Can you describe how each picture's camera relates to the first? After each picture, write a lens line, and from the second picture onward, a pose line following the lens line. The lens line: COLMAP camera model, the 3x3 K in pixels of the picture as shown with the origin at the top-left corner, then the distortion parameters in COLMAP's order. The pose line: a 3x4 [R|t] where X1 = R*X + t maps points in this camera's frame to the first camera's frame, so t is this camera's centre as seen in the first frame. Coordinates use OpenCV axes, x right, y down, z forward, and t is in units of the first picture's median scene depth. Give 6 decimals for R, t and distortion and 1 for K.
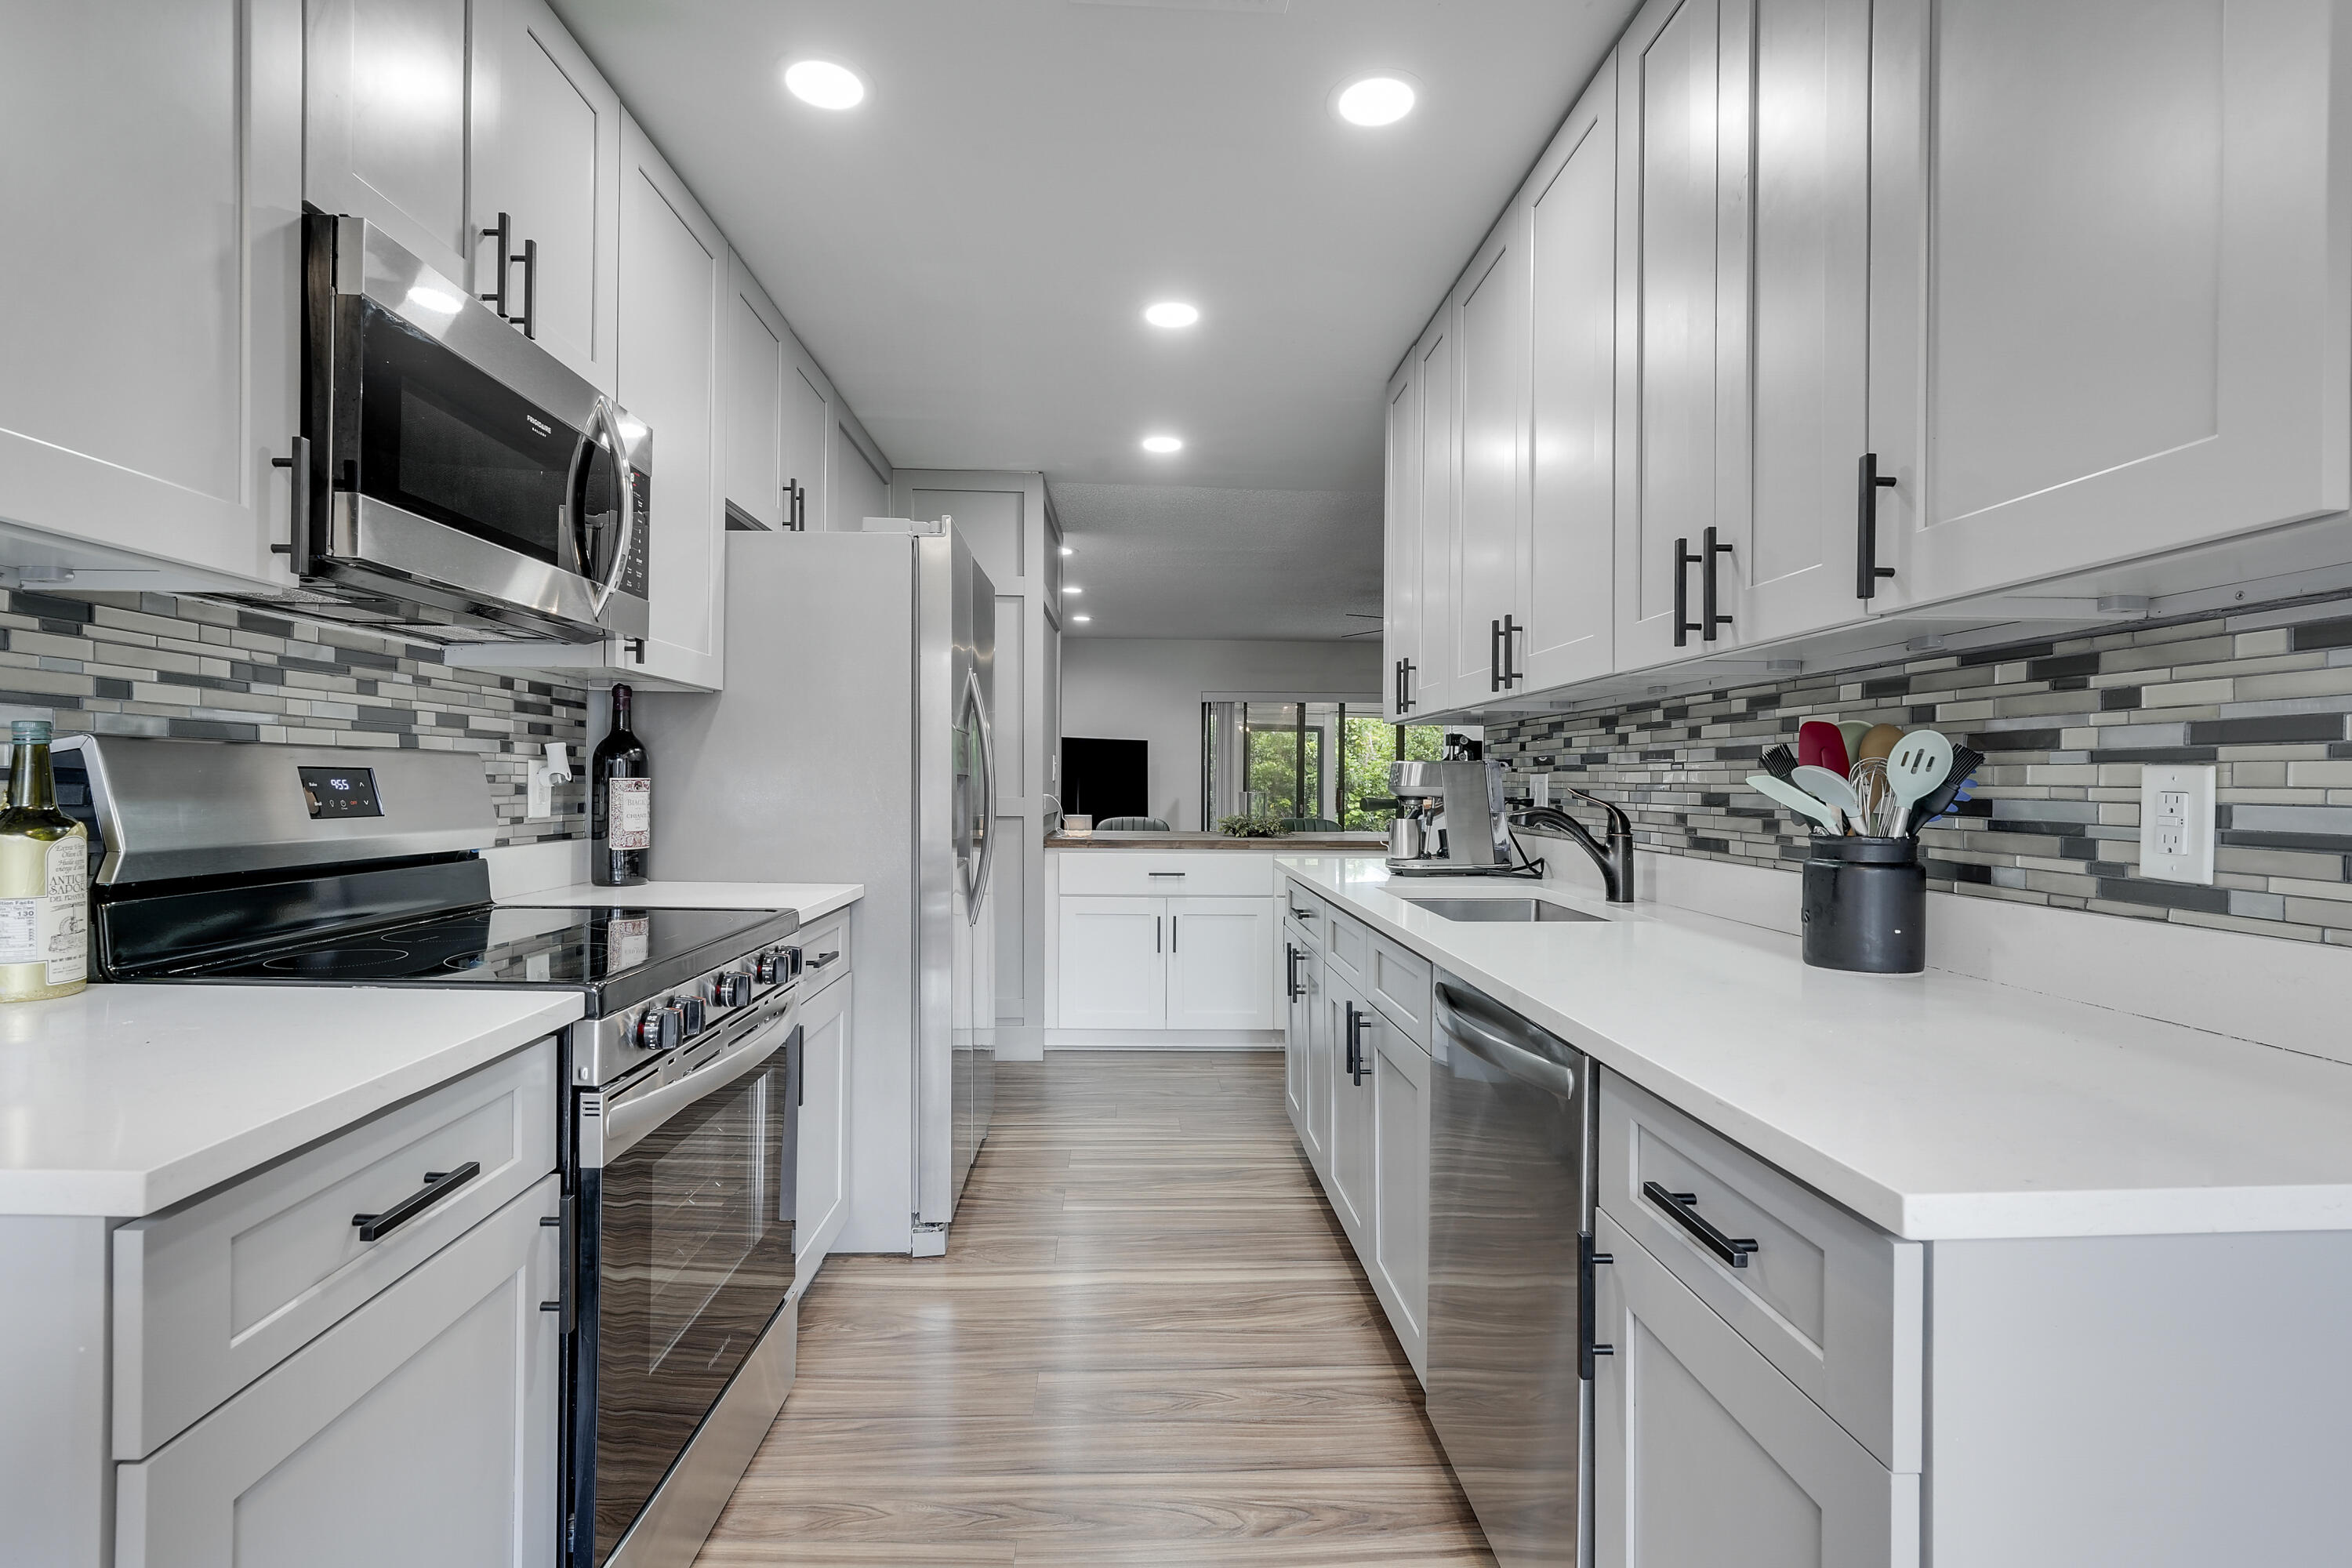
lens RADIAL K [[1069.5, 0, 1152.9], [0, 1069.5, 793.7], [0, 0, 1]] dist [-0.009377, 0.001744]
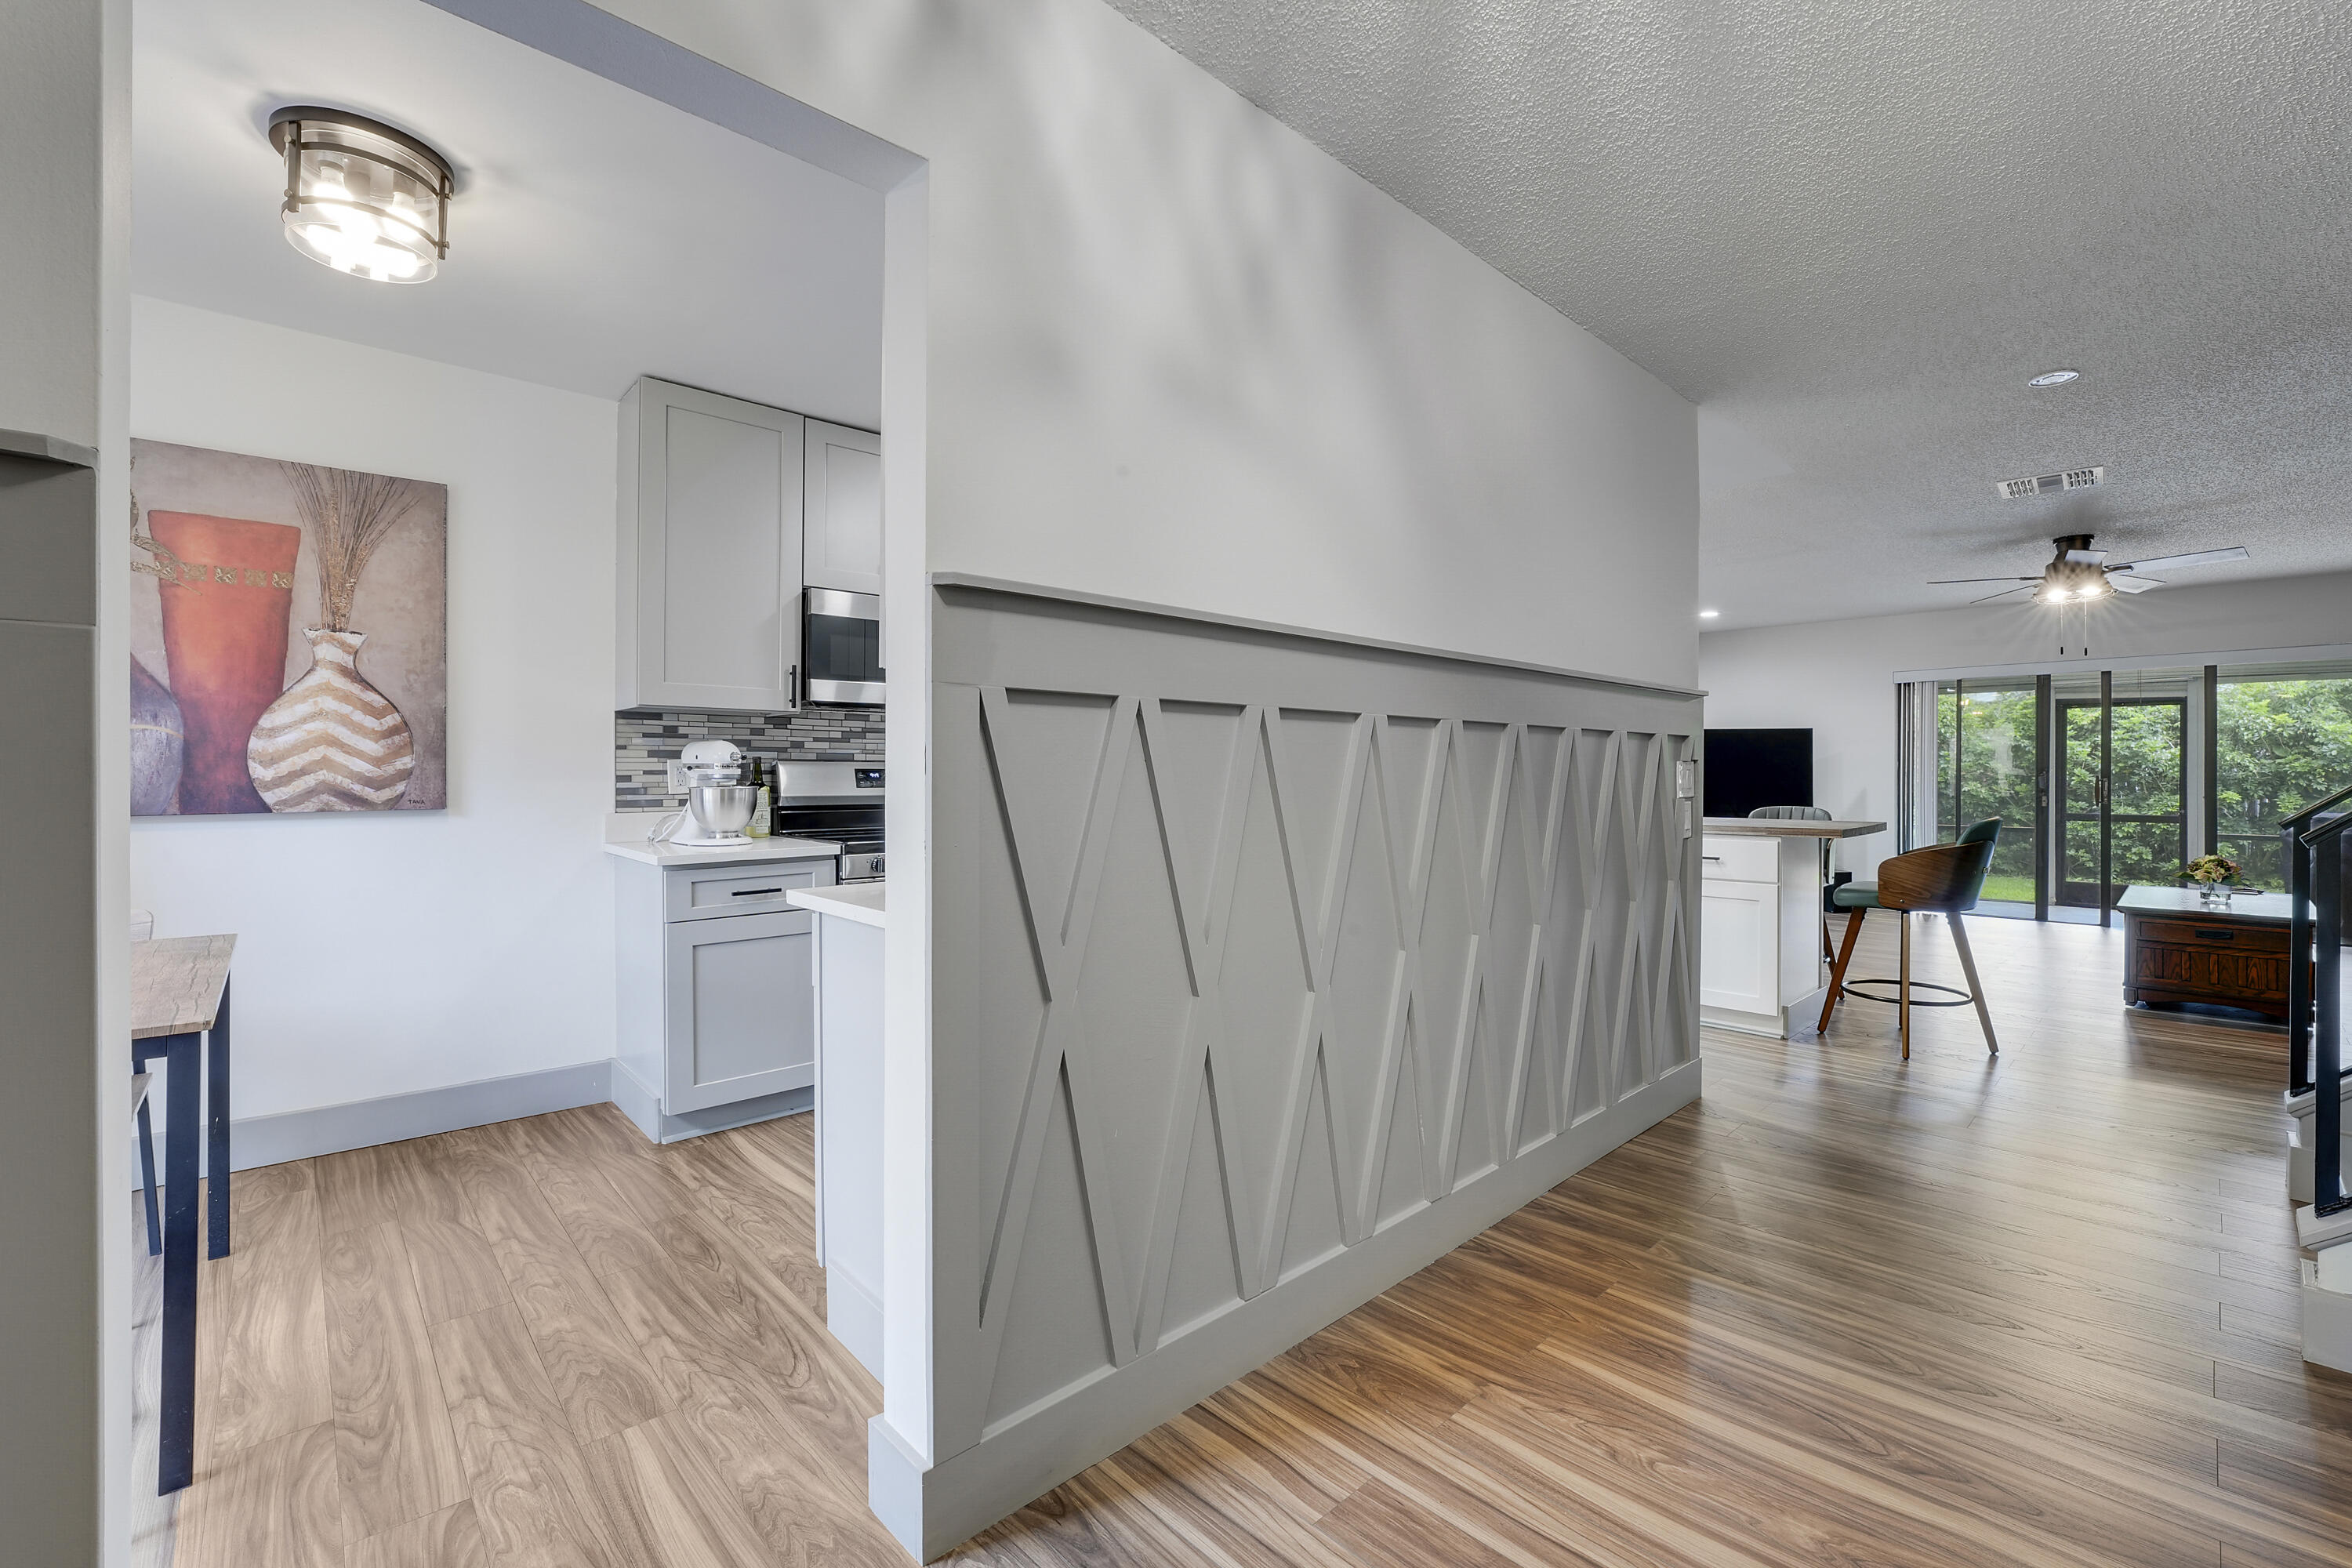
lens RADIAL K [[998.2, 0, 1199.6], [0, 998.2, 787.1], [0, 0, 1]] dist [-0.012711, 0.000511]
pose [[0.677060, -0.000625, -0.735928, 1.217207], [0.000281, 1.000000, -0.000590, 0.017460], [0.735928, 0.000193, 0.677060, -0.061782]]
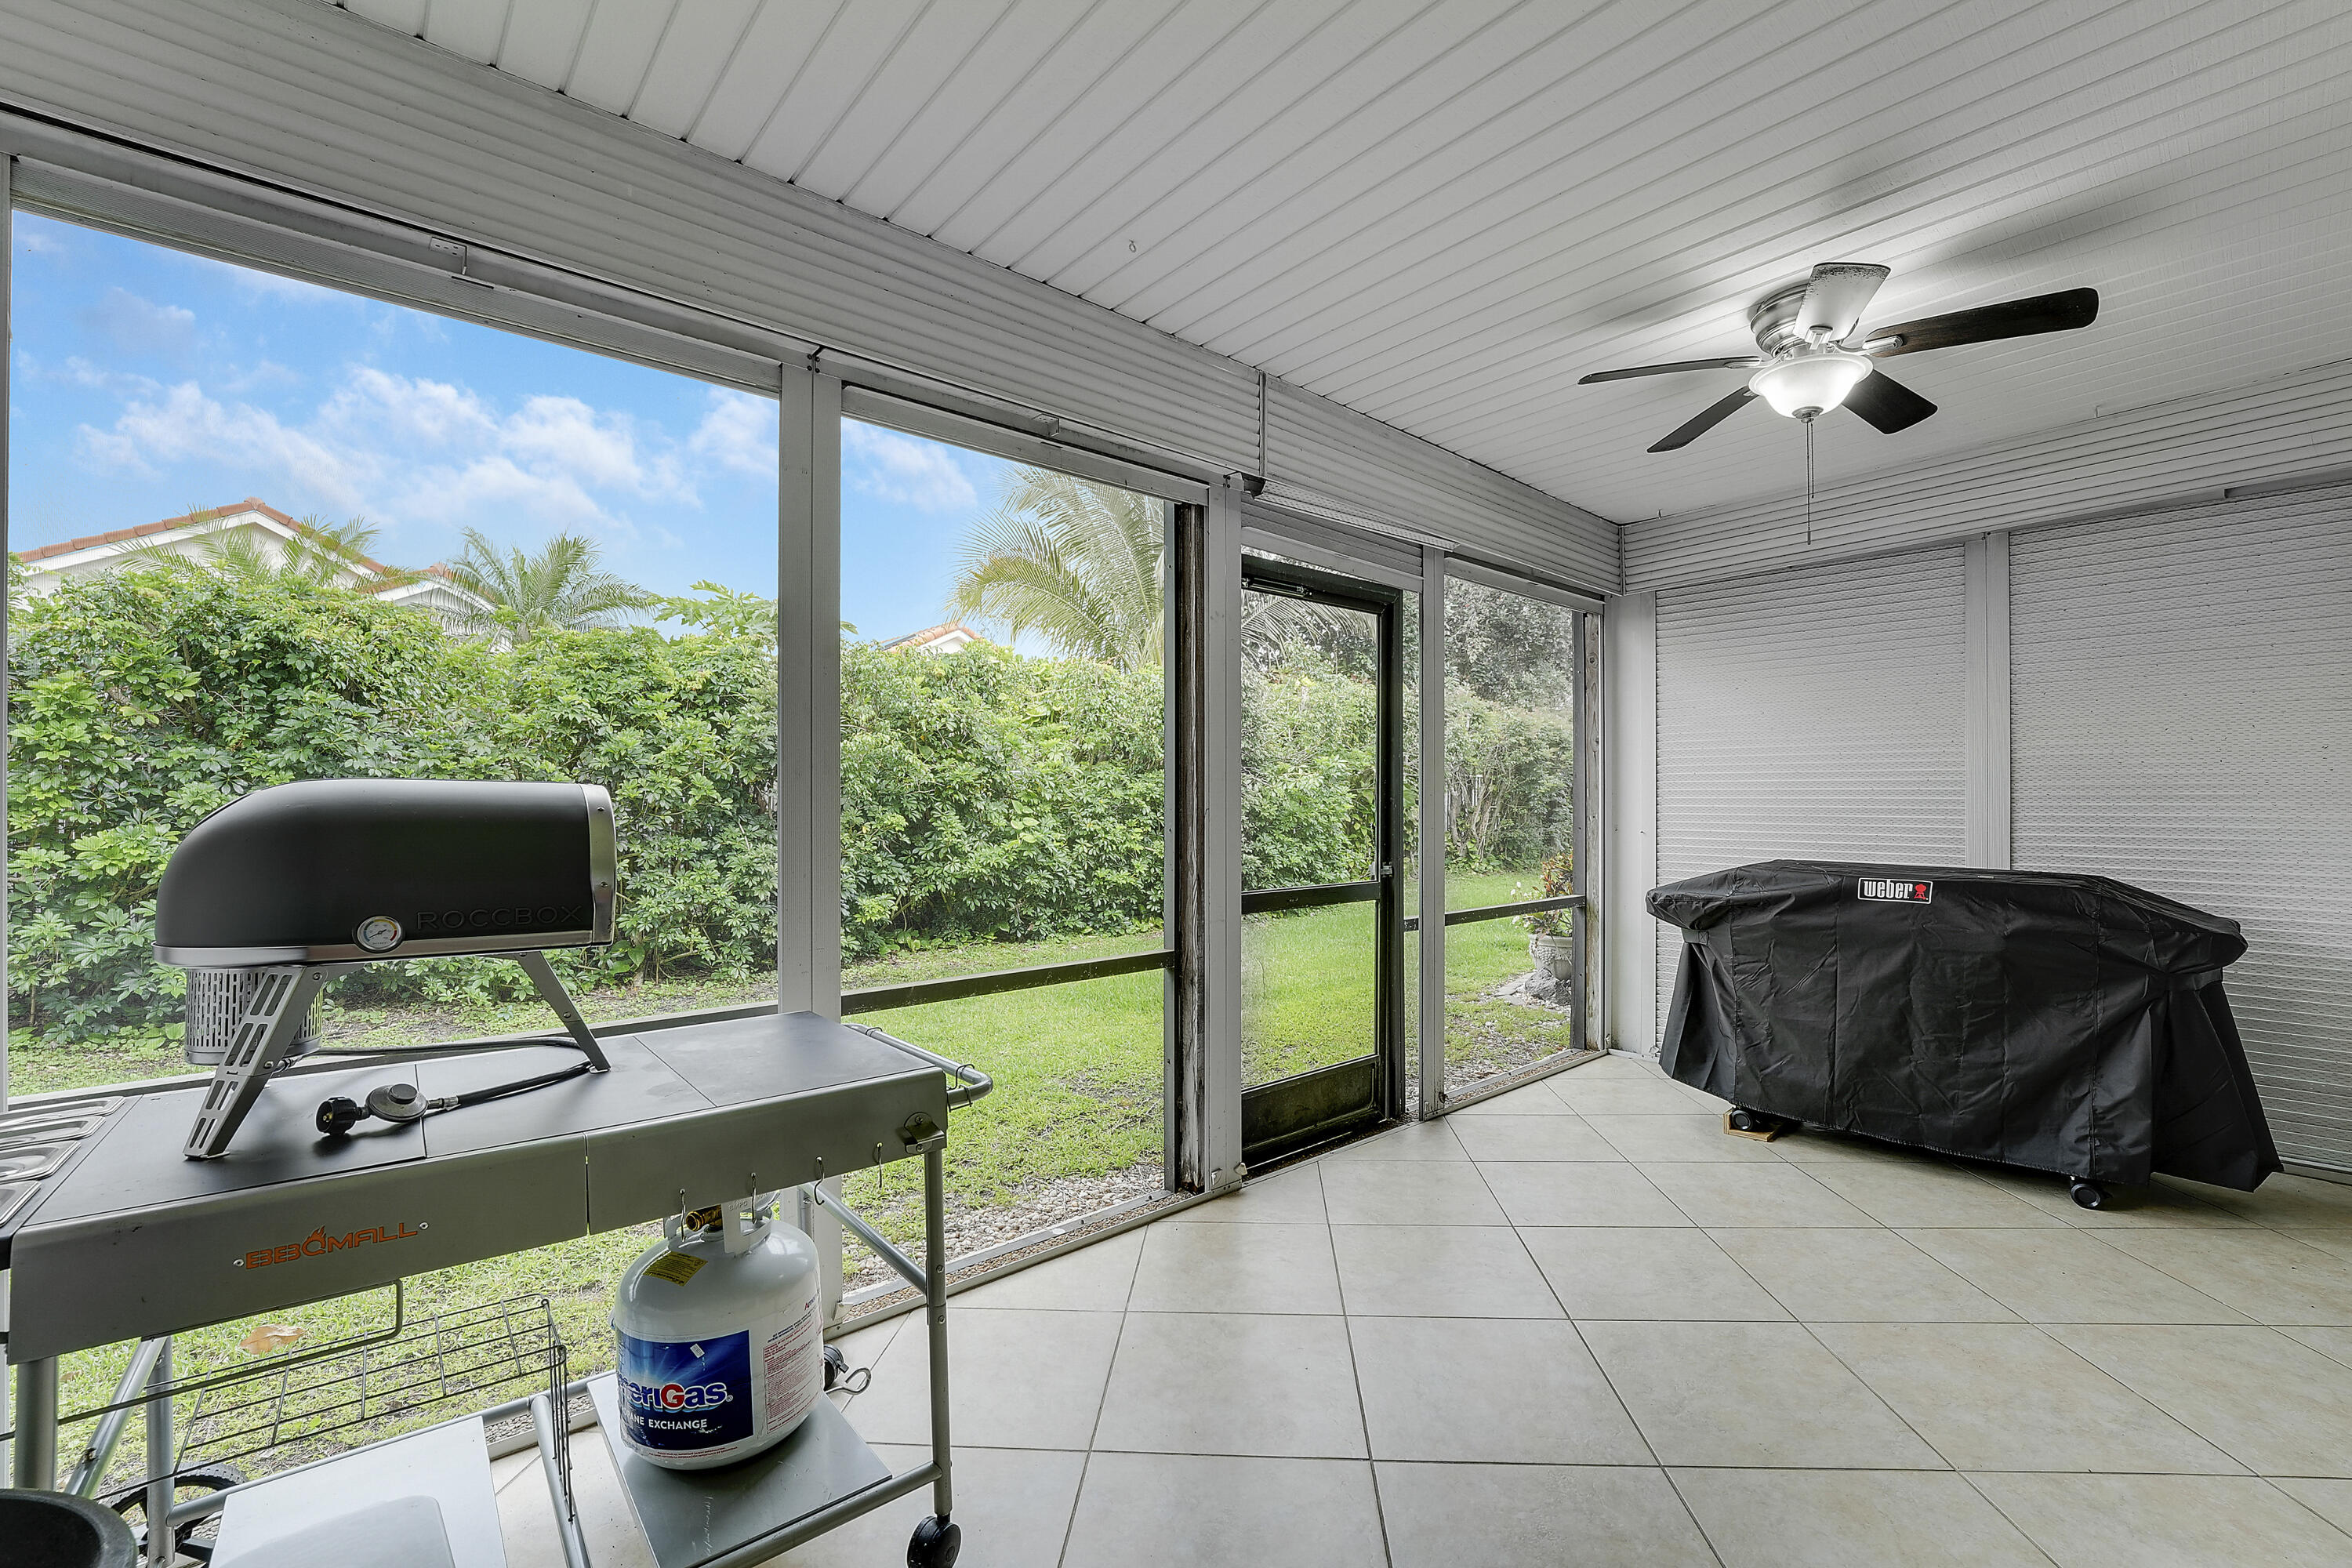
lens RADIAL K [[998.2, 0, 1188.2], [0, 998.2, 786.9], [0, 0, 1]] dist [-0.012711, 0.000511]
pose [[0.744581, -0.001834, 0.667529, -0.663817], [0.006224, 0.999972, -0.004195, -0.033658], [-0.667503, 0.007278, 0.744572, 4.964756]]
